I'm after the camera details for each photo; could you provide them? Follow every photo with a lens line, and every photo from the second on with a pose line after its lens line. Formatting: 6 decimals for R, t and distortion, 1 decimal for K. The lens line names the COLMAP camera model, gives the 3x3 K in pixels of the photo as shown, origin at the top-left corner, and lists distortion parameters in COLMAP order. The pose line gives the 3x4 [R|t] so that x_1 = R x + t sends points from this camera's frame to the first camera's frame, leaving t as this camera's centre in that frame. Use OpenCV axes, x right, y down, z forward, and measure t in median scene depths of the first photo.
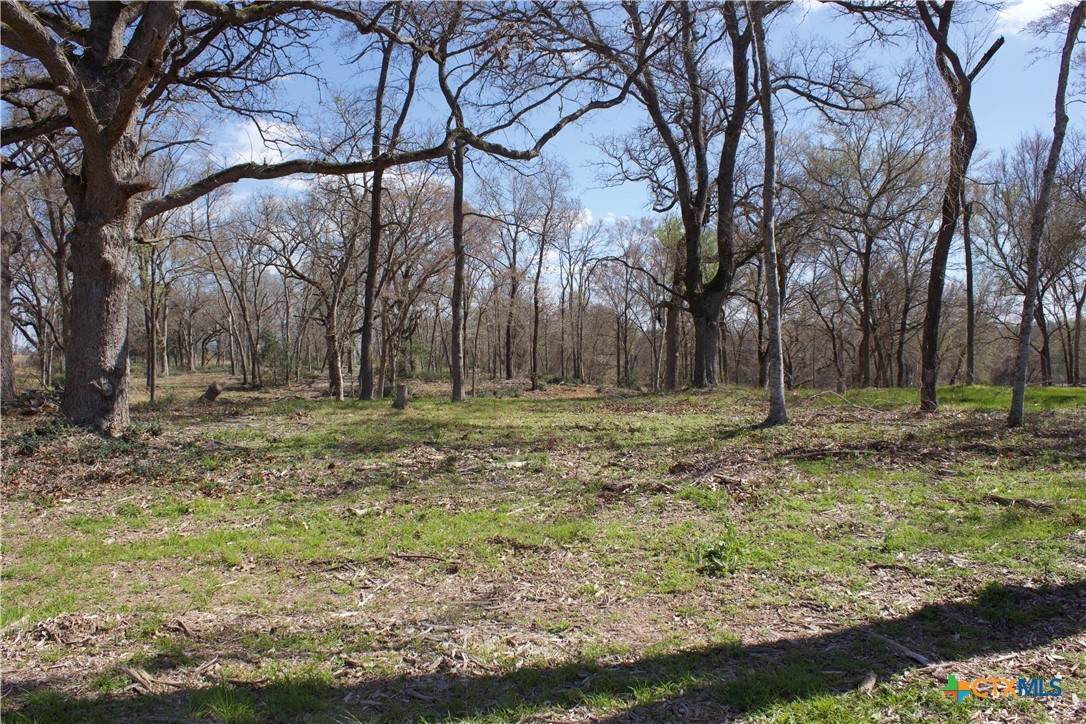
lens RADIAL K [[908.4, 0, 536.4], [0, 908.4, 358.8], [0, 0, 1]] dist [-0.058150, 0.016259]
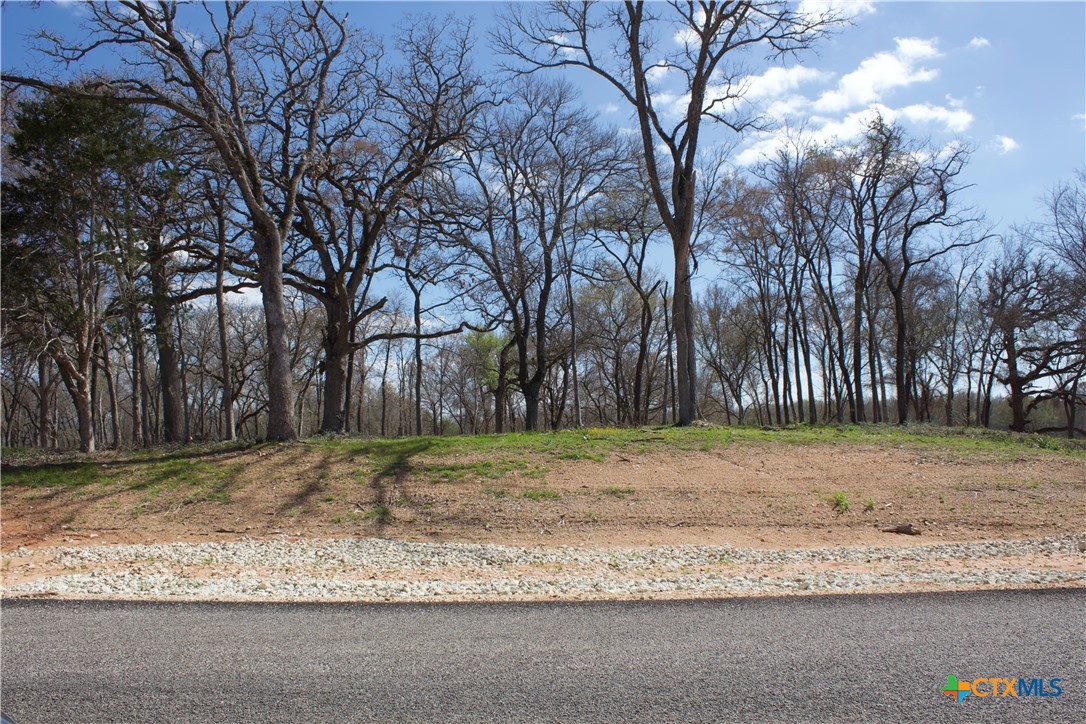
lens RADIAL K [[908.4, 0, 545.6], [0, 908.4, 360.4], [0, 0, 1]] dist [-0.058150, 0.016259]
pose [[0.968610, 0.006429, 0.248501, -0.195565], [0.016034, 0.995968, -0.088264, 0.035221], [-0.248067, 0.089478, 0.964602, -0.641711]]
